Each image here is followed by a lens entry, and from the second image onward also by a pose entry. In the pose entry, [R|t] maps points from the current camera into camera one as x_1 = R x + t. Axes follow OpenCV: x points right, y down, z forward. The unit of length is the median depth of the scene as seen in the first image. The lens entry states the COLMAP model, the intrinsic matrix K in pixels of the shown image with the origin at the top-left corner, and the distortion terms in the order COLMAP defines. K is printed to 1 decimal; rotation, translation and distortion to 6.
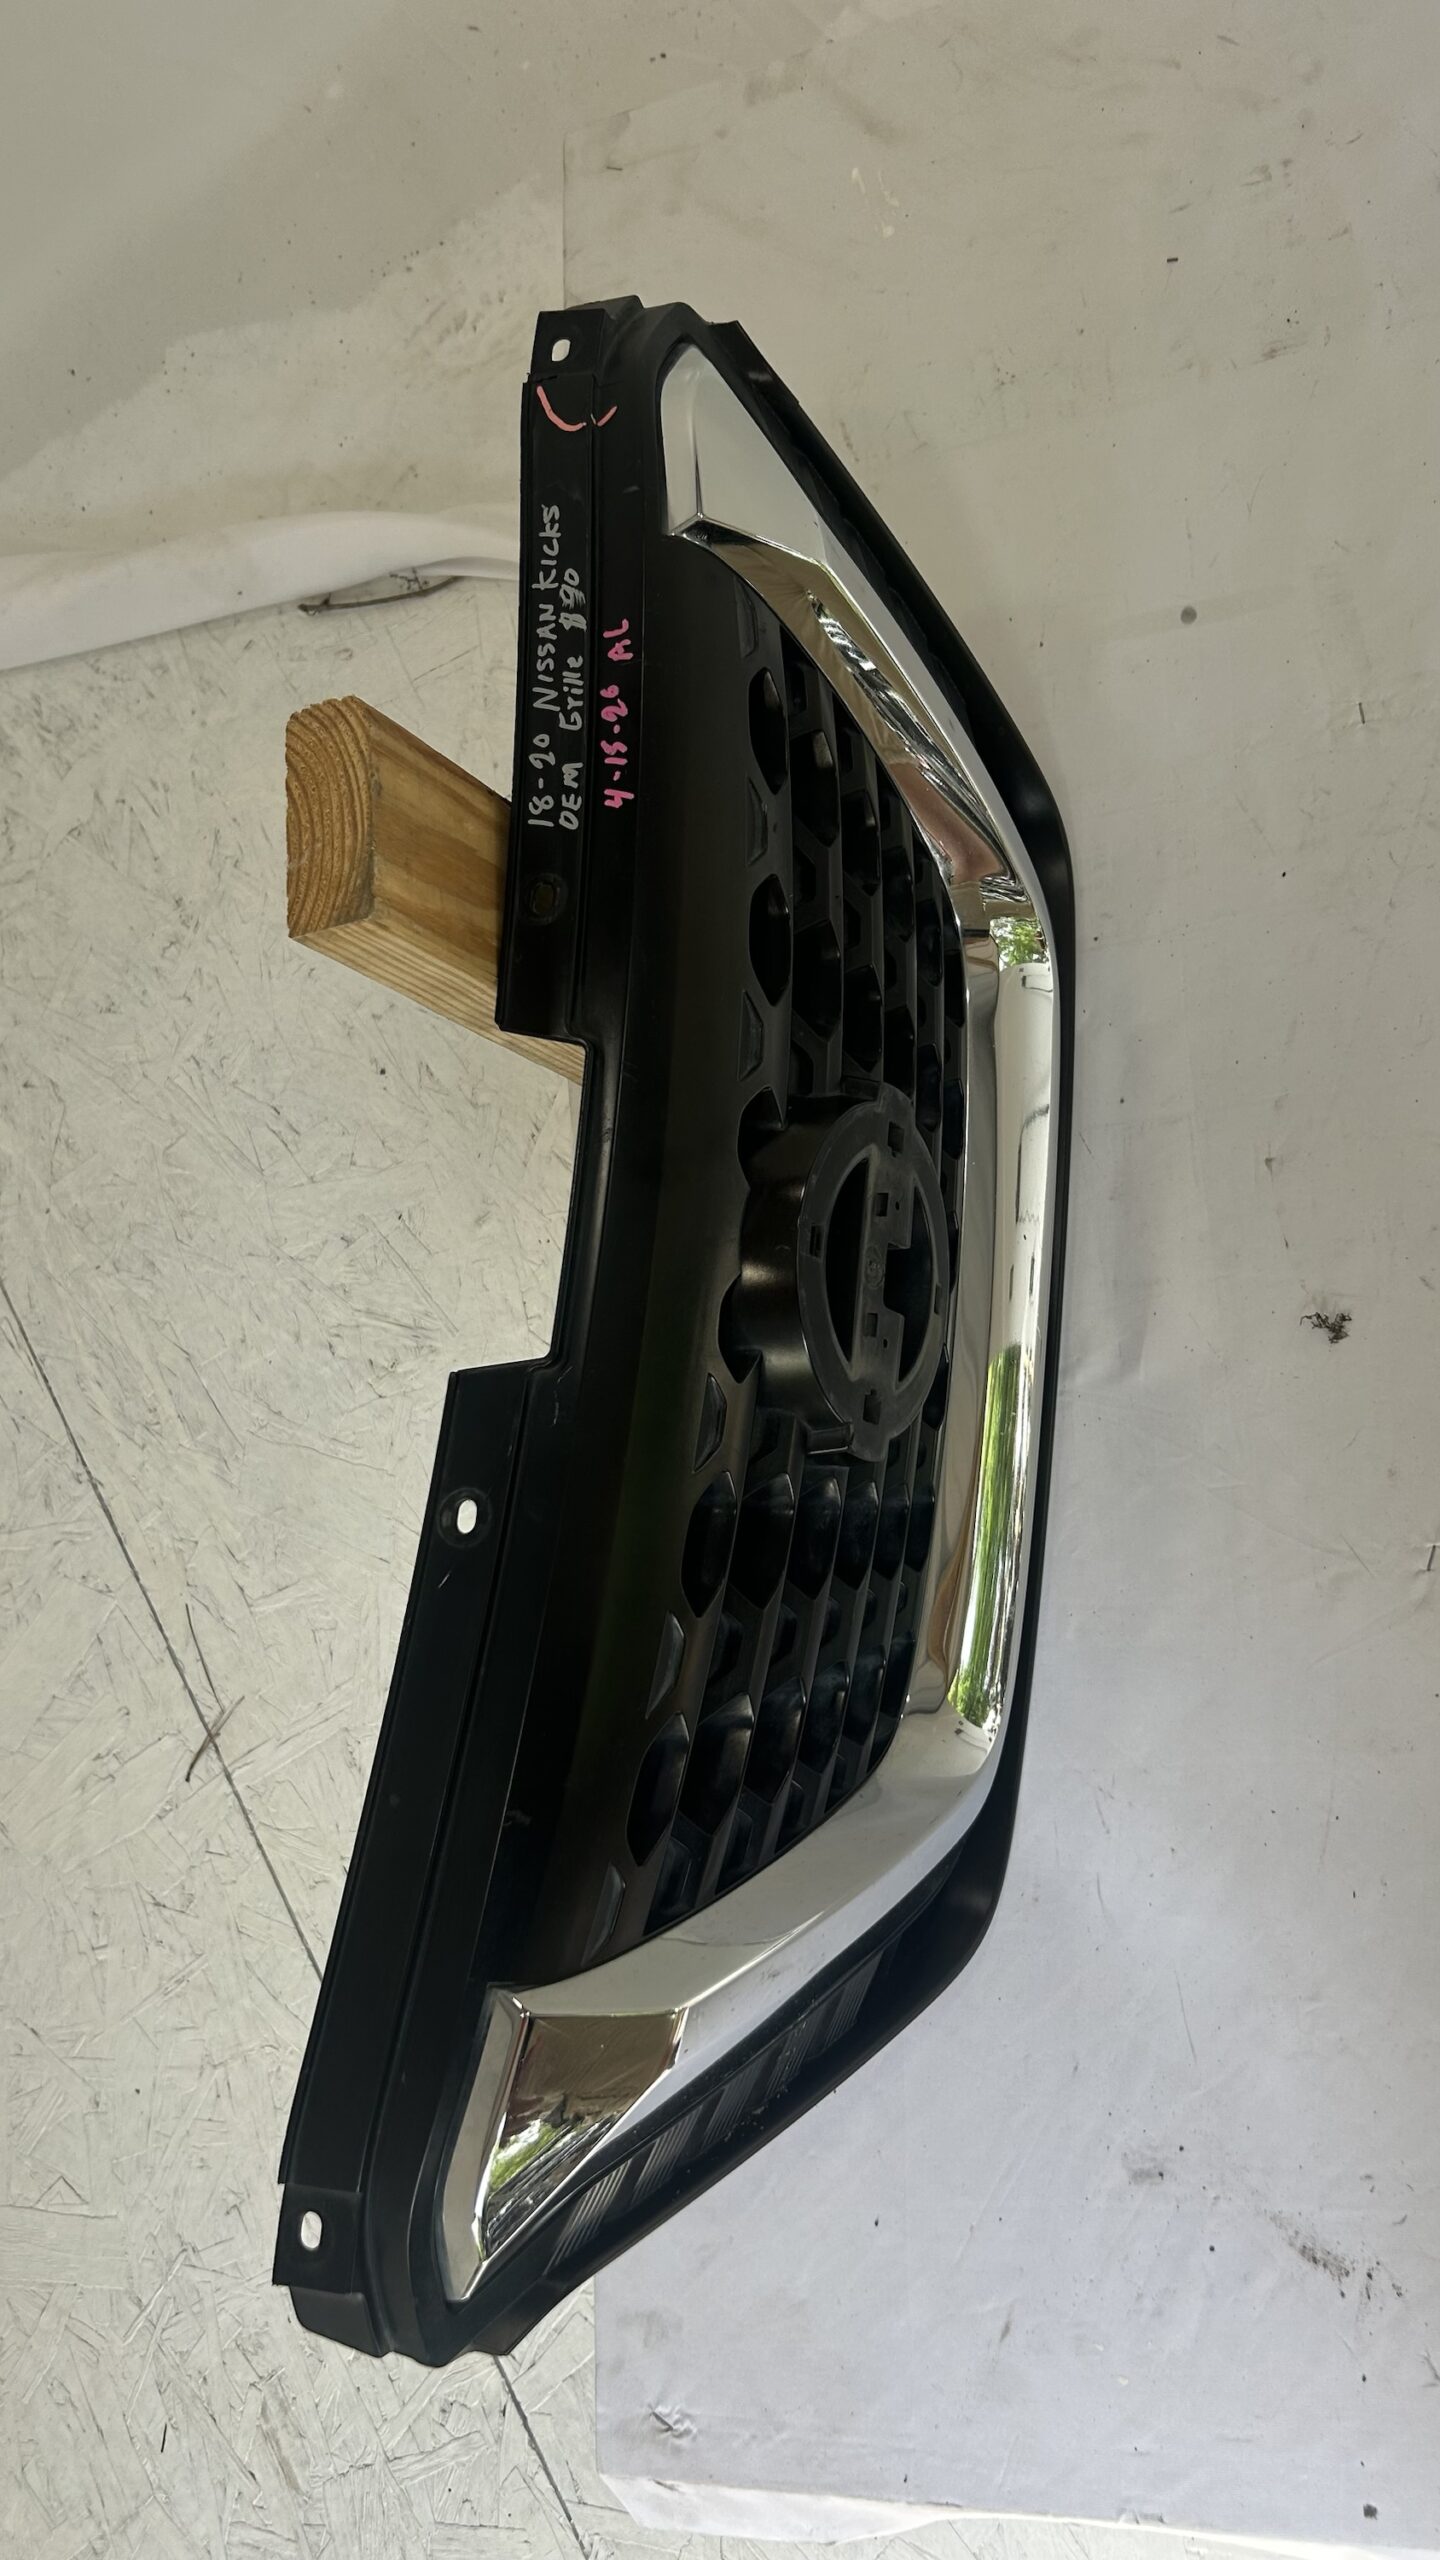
lens RADIAL K [[1945.1, 0, 737.7], [0, 1945.1, 1291.7], [0, 0, 1]] dist [0.024185, -0.041562]
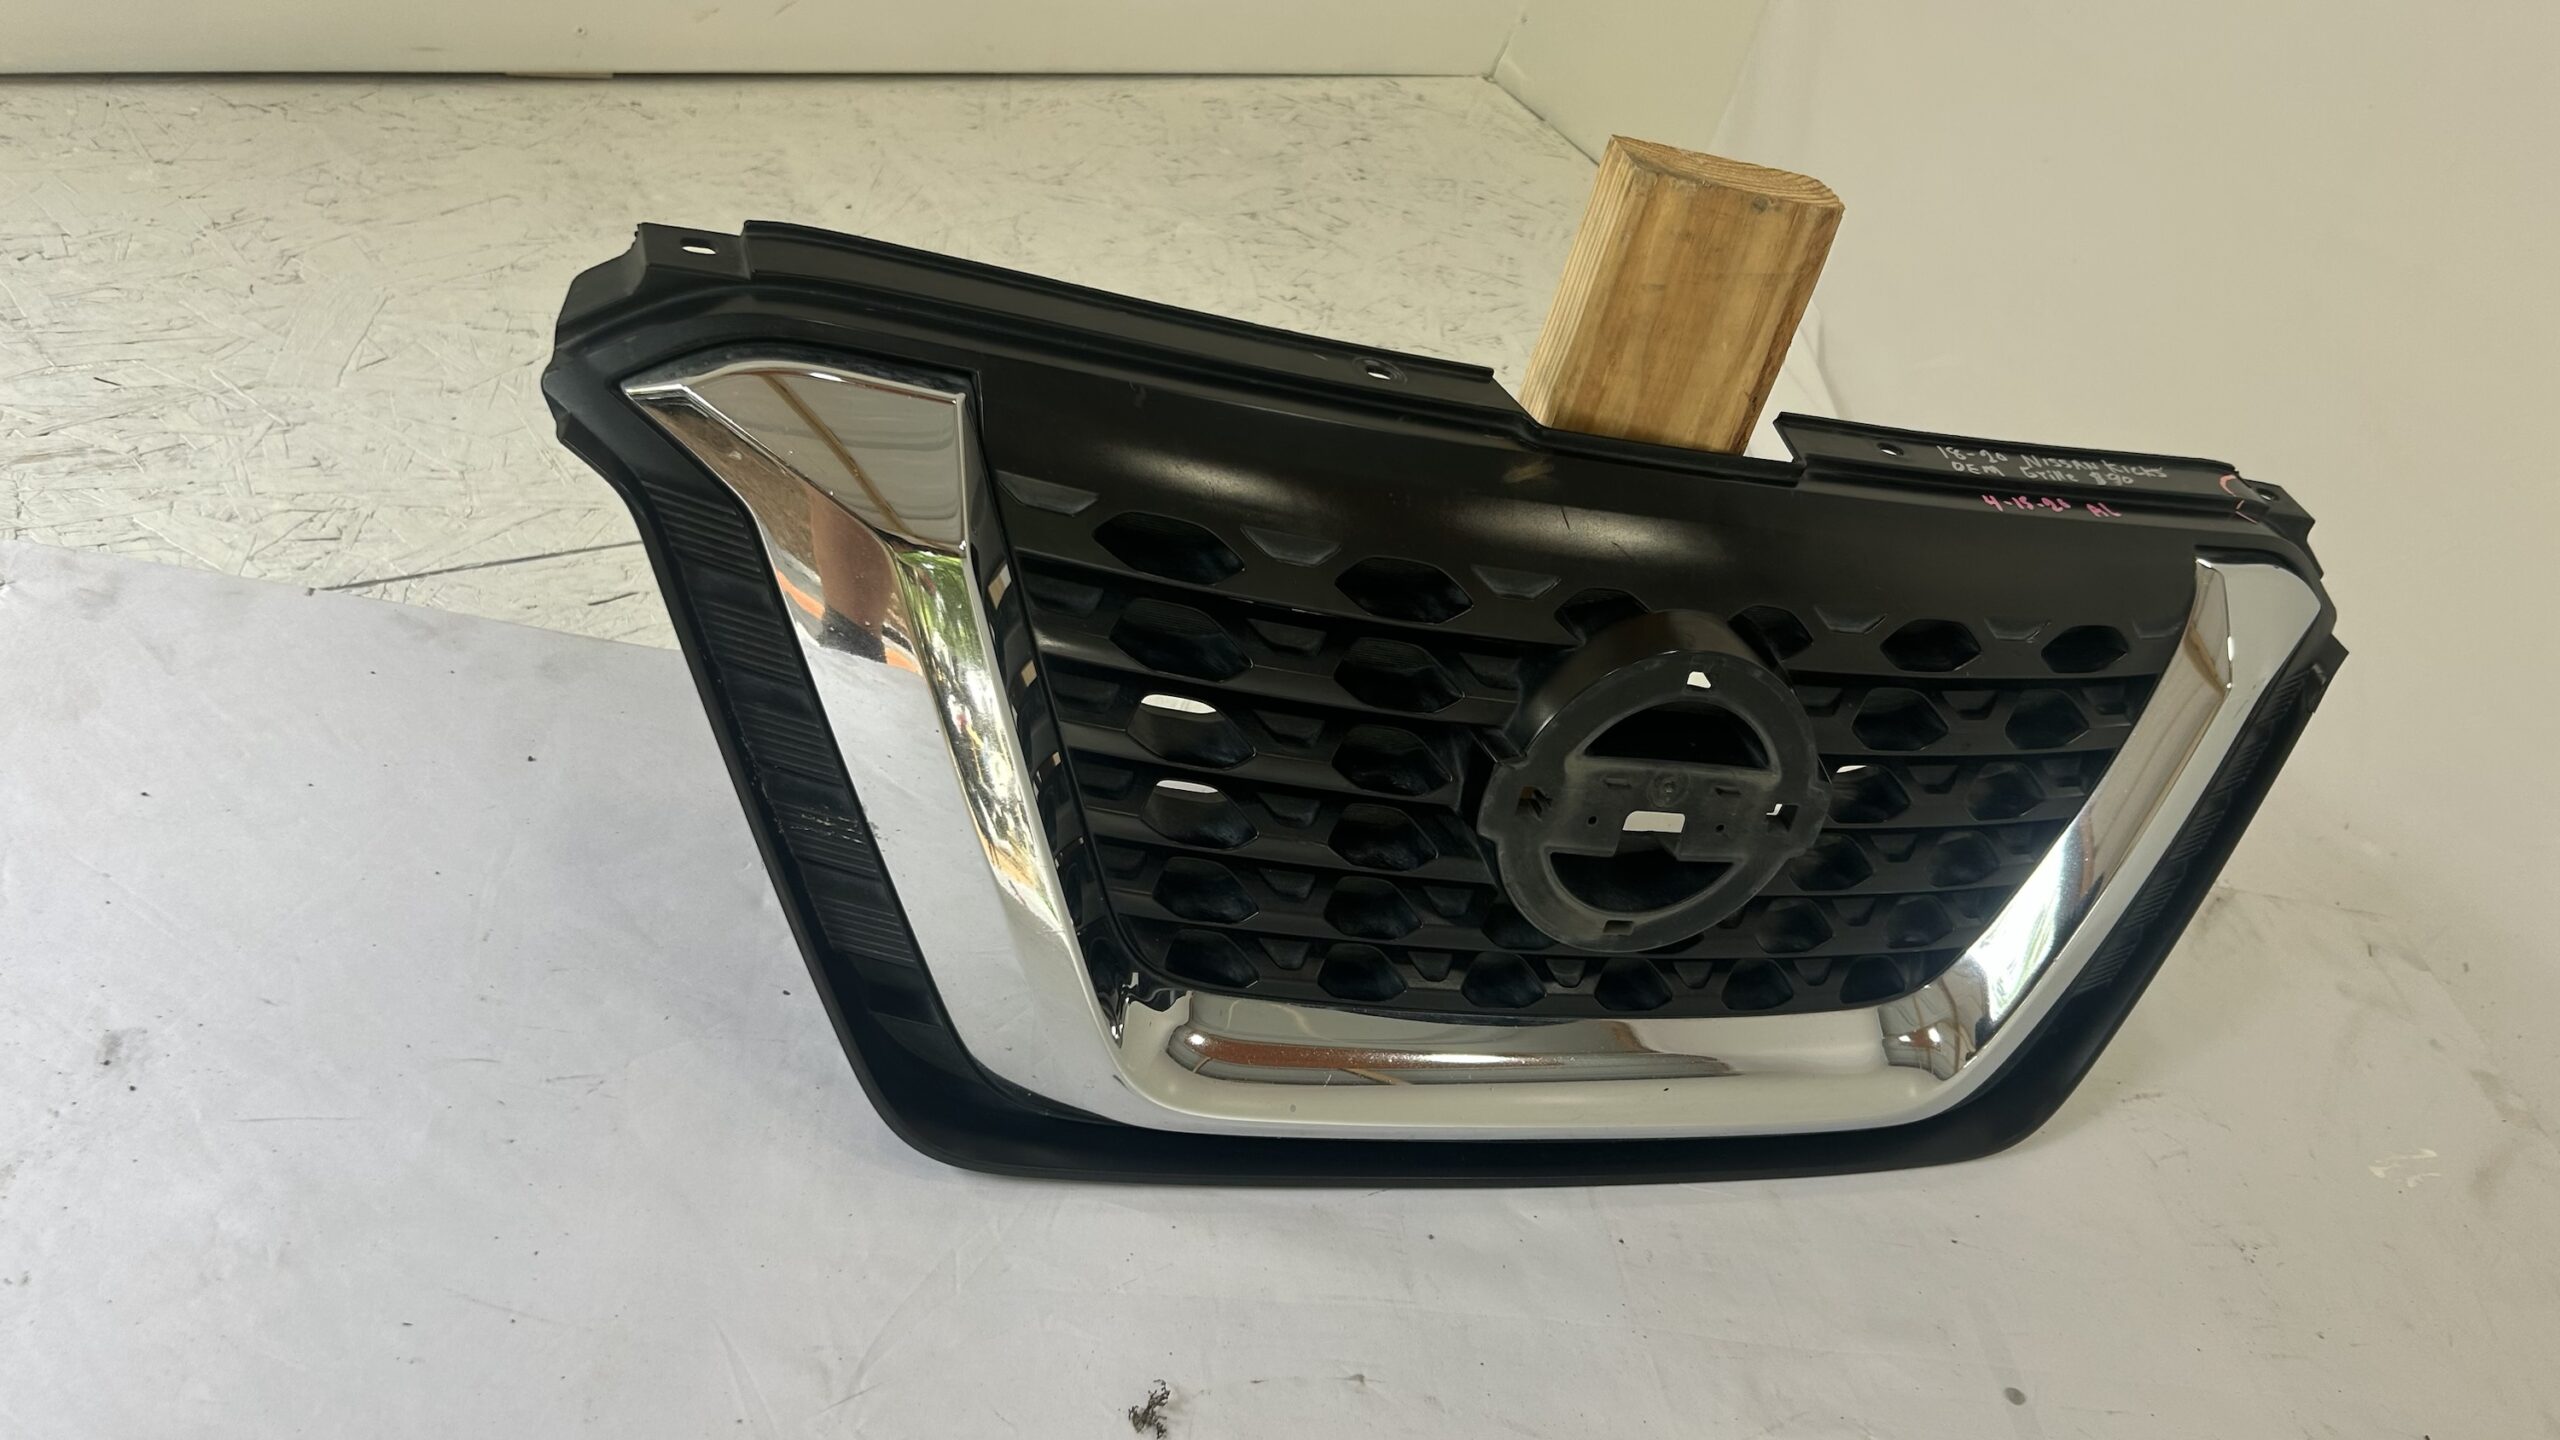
lens RADIAL K [[1945.1, 0, 1257.9], [0, 1945.1, 742.6], [0, 0, 1]] dist [0.024185, -0.041562]
pose [[-0.034329, 0.878938, -0.475699, 0.343173], [-0.997100, -0.062467, -0.043464, 0.020161], [-0.067917, 0.472828, 0.878533, 0.153251]]
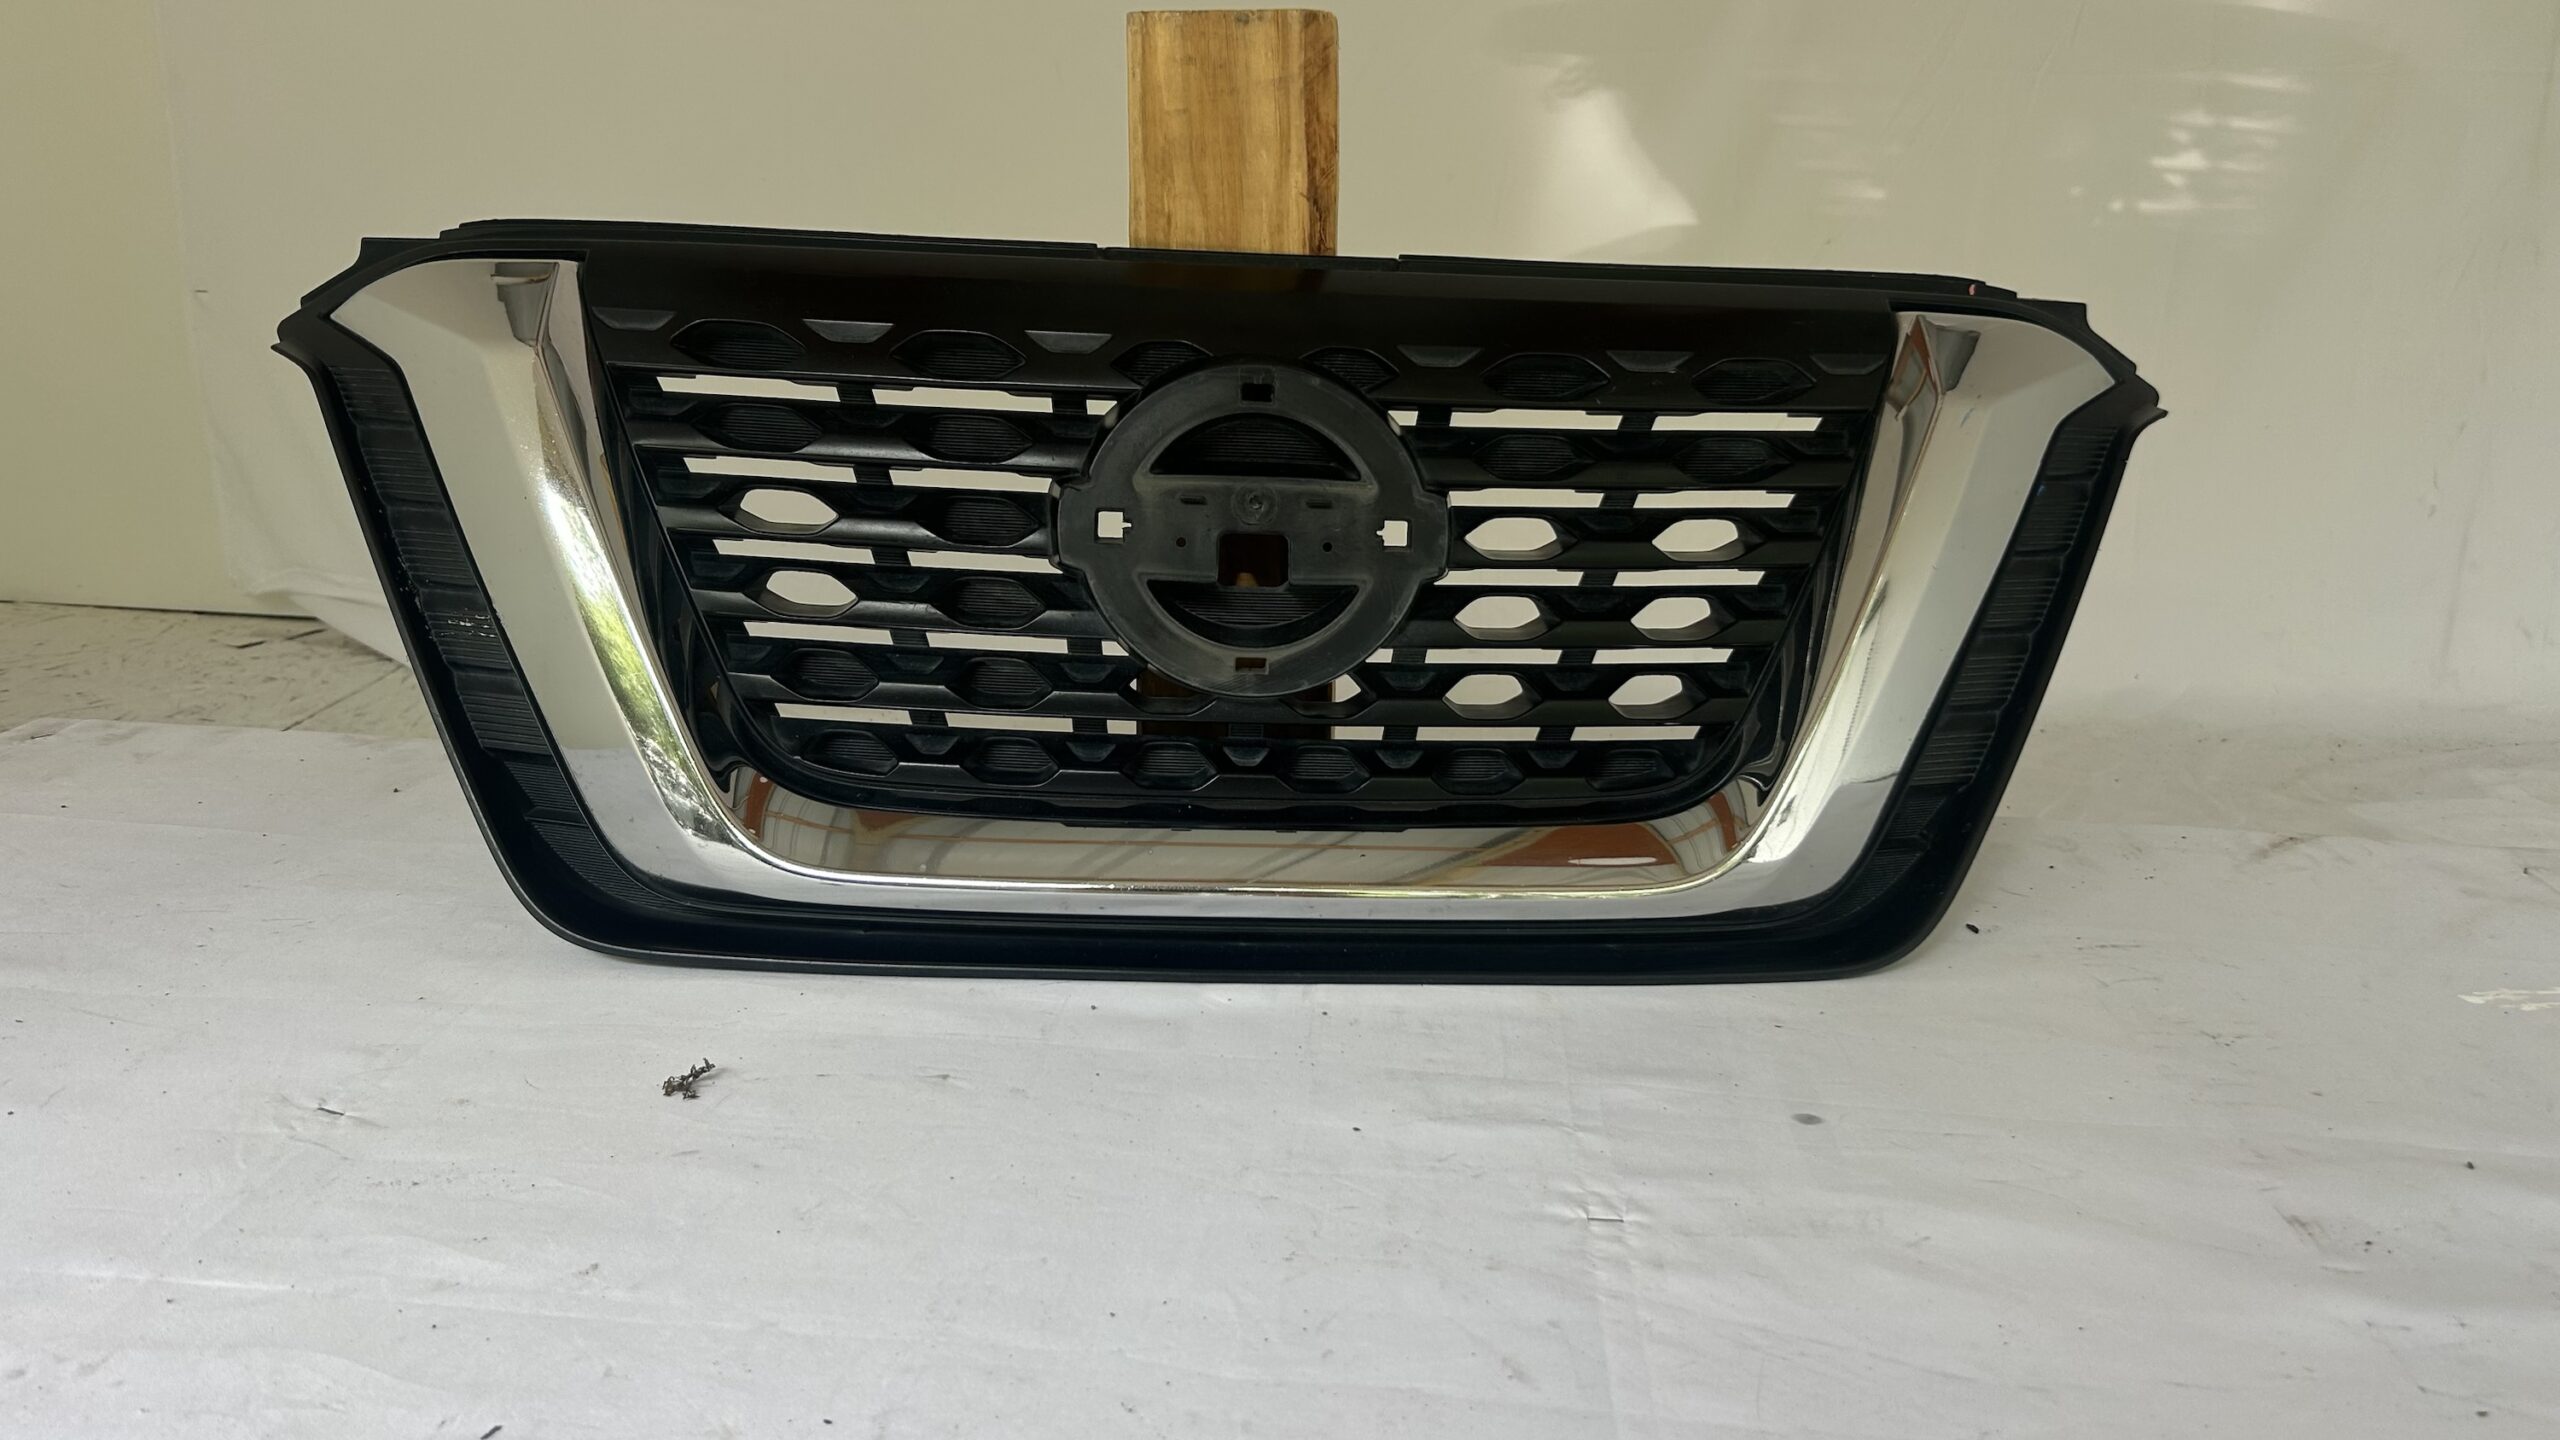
lens RADIAL K [[1945.1, 0, 1271.3], [0, 1945.1, 713.1], [0, 0, 1]] dist [0.024185, -0.041562]
pose [[-0.115546, 0.587764, -0.800739, 0.618720], [-0.961794, 0.135228, 0.238048, -0.305639], [0.248198, 0.797651, 0.549683, 0.421998]]
